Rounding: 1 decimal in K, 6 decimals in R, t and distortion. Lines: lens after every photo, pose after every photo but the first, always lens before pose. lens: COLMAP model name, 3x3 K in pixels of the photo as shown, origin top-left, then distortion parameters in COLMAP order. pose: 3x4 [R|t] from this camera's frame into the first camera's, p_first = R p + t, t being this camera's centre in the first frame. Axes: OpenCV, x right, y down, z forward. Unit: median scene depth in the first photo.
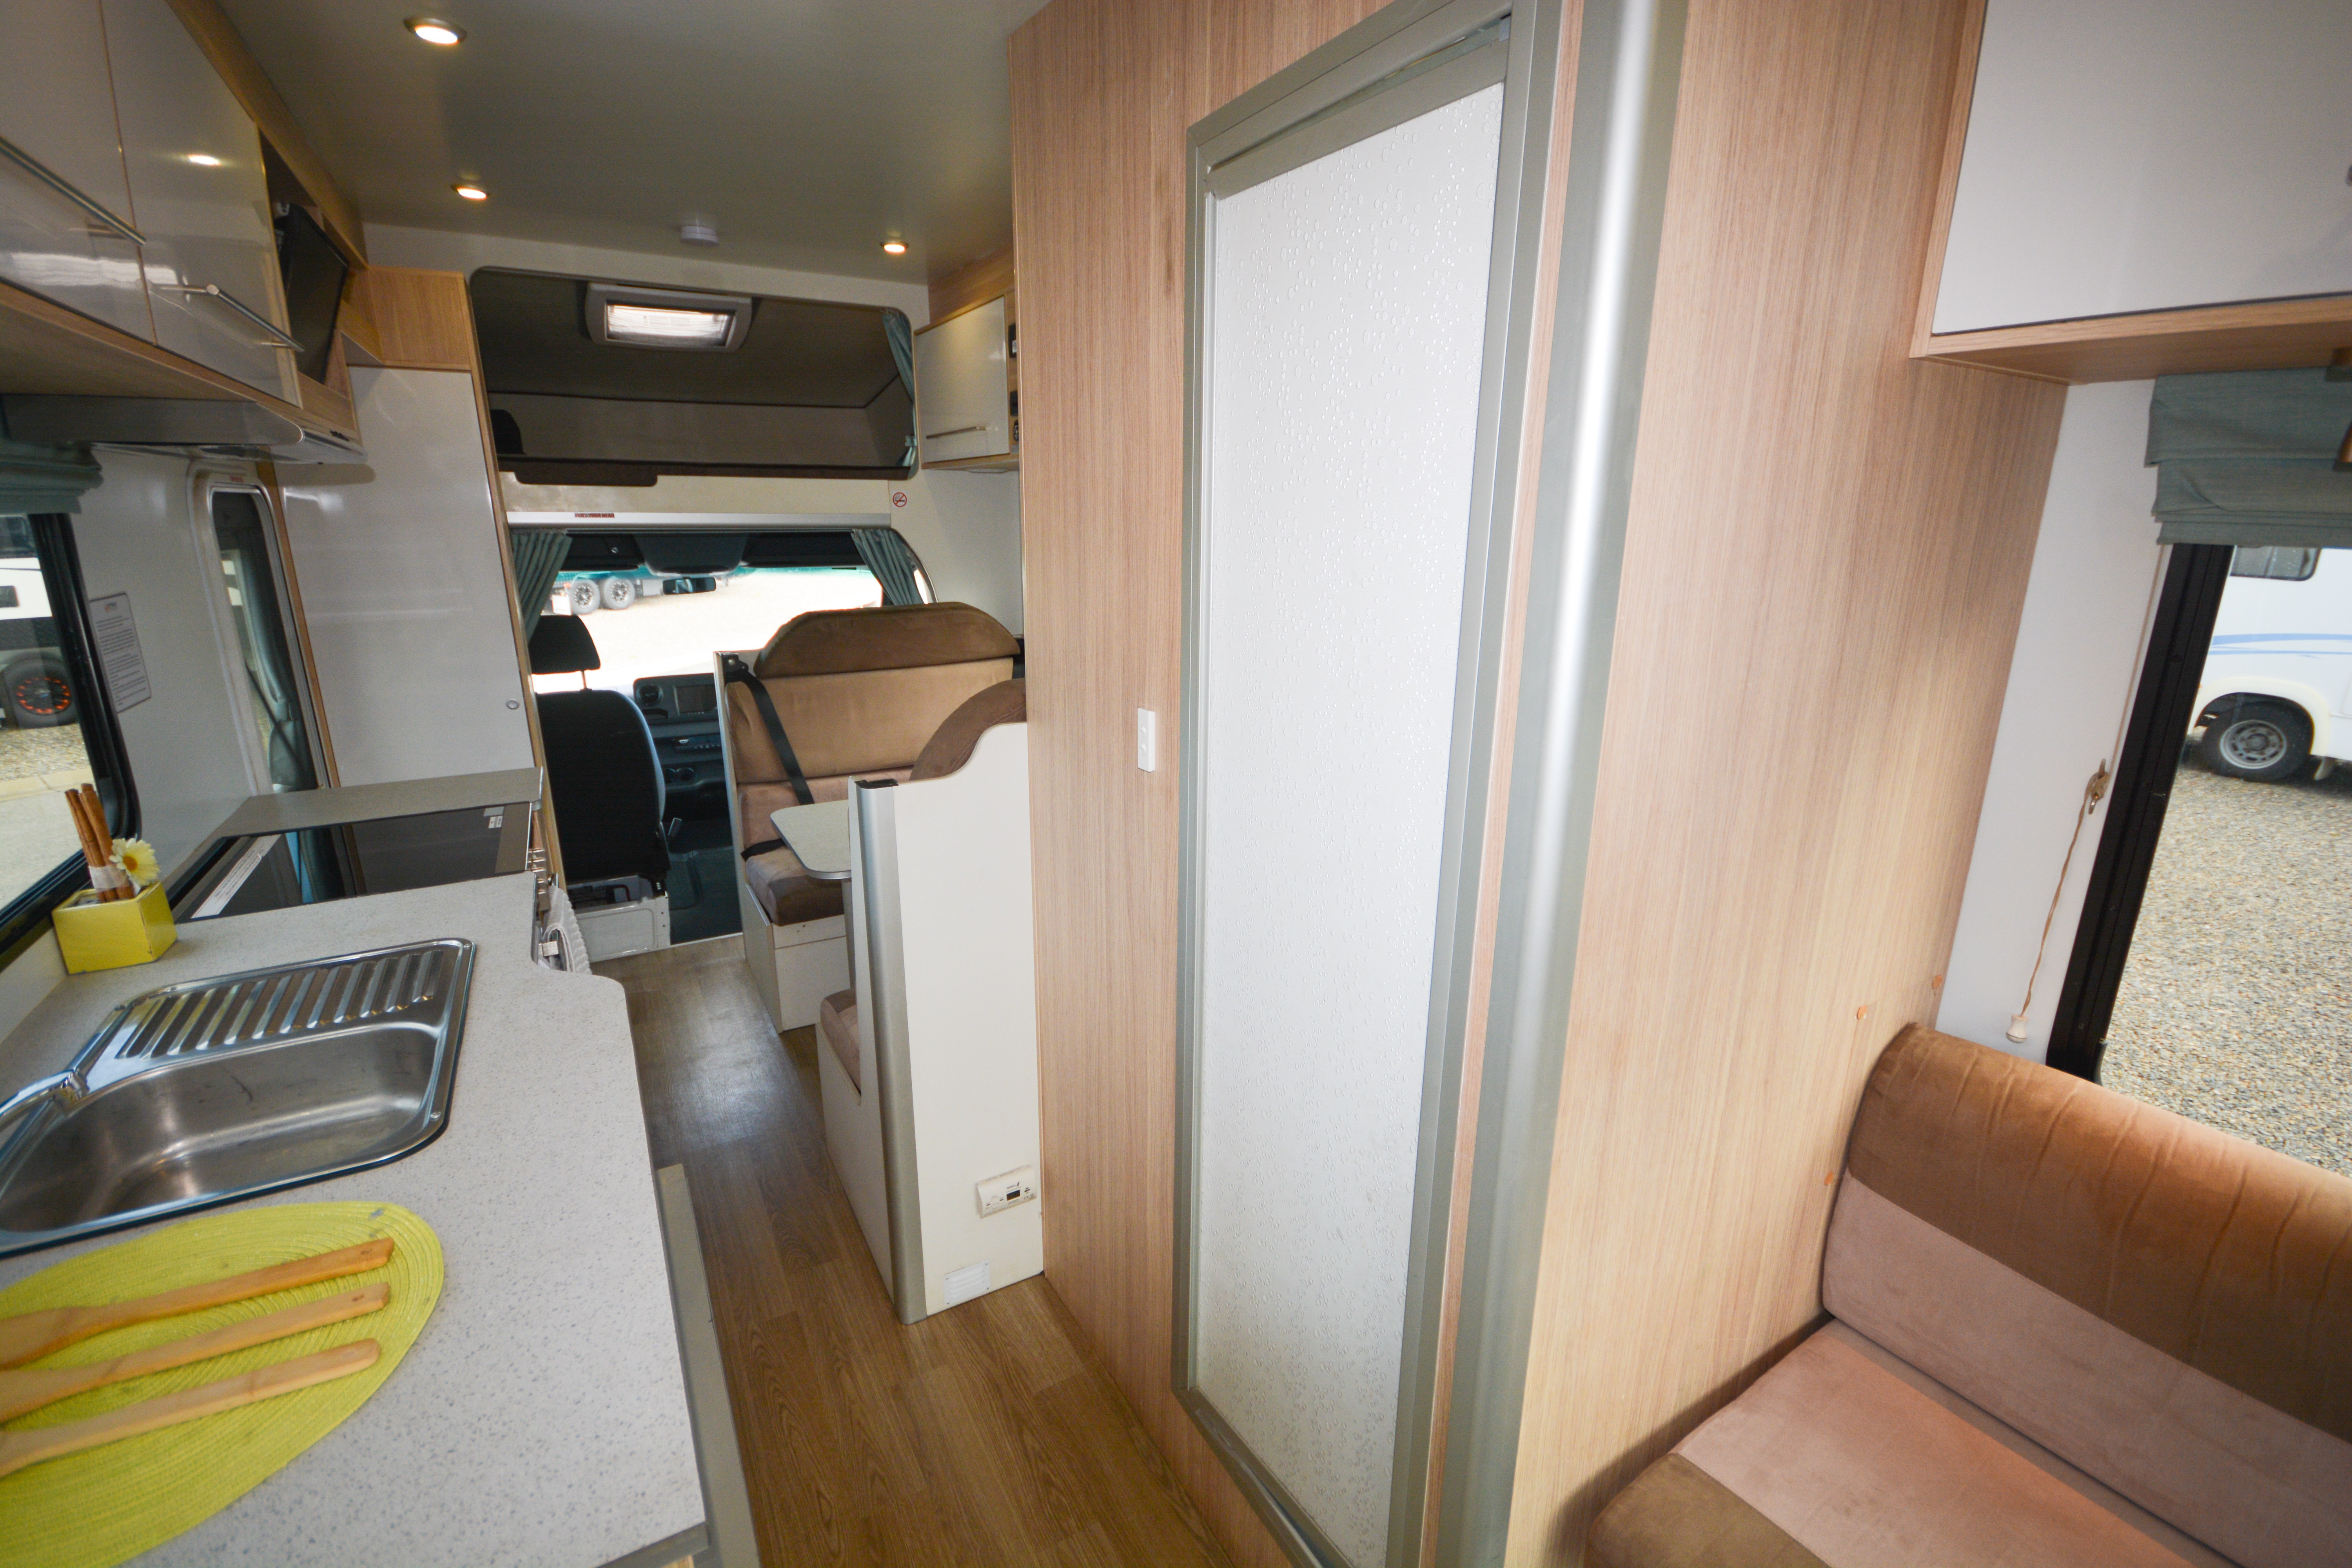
lens RADIAL K [[1027.9, 0, 1174.5], [0, 1027.9, 790.4], [0, 0, 1]] dist [0.015259, -0.015605]
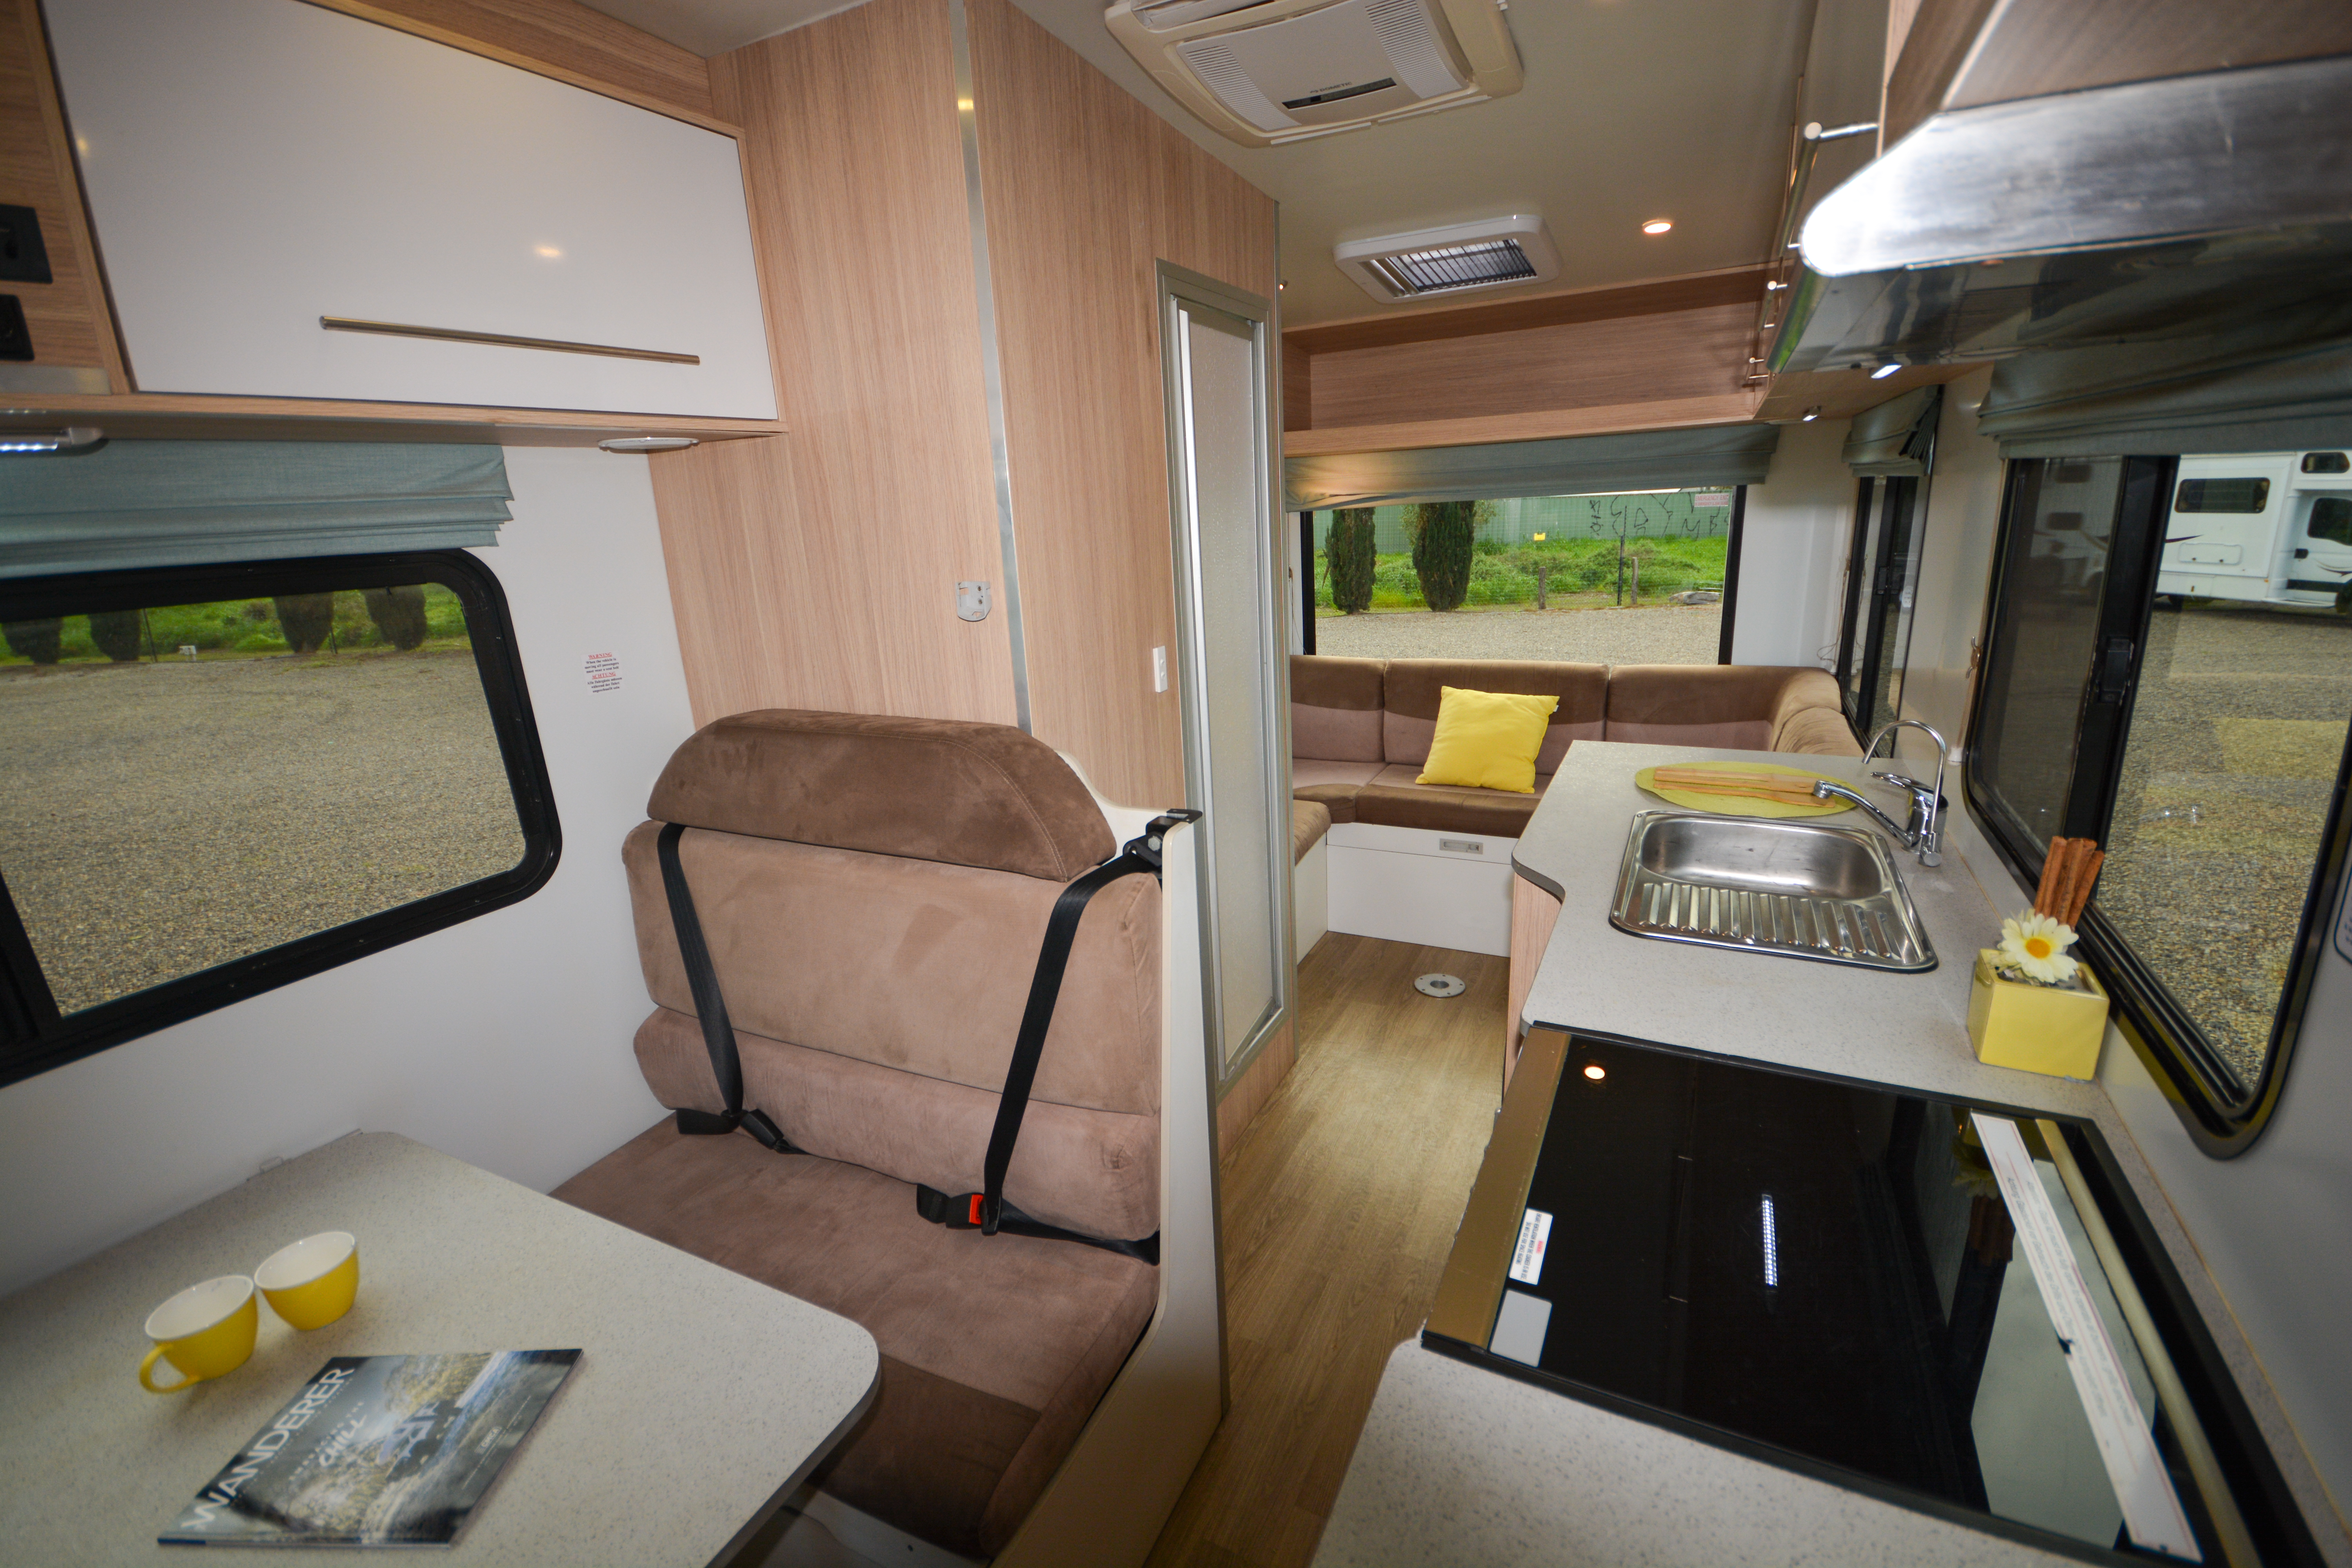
lens RADIAL K [[1027.9, 0, 1174.5], [0, 1027.9, 790.4], [0, 0, 1]] dist [0.015259, -0.015605]
pose [[-0.542927, -0.204201, 0.814575, -0.567037], [0.264659, 0.878950, 0.396739, -0.212613], [-0.796985, 0.430985, -0.423162, 0.779703]]
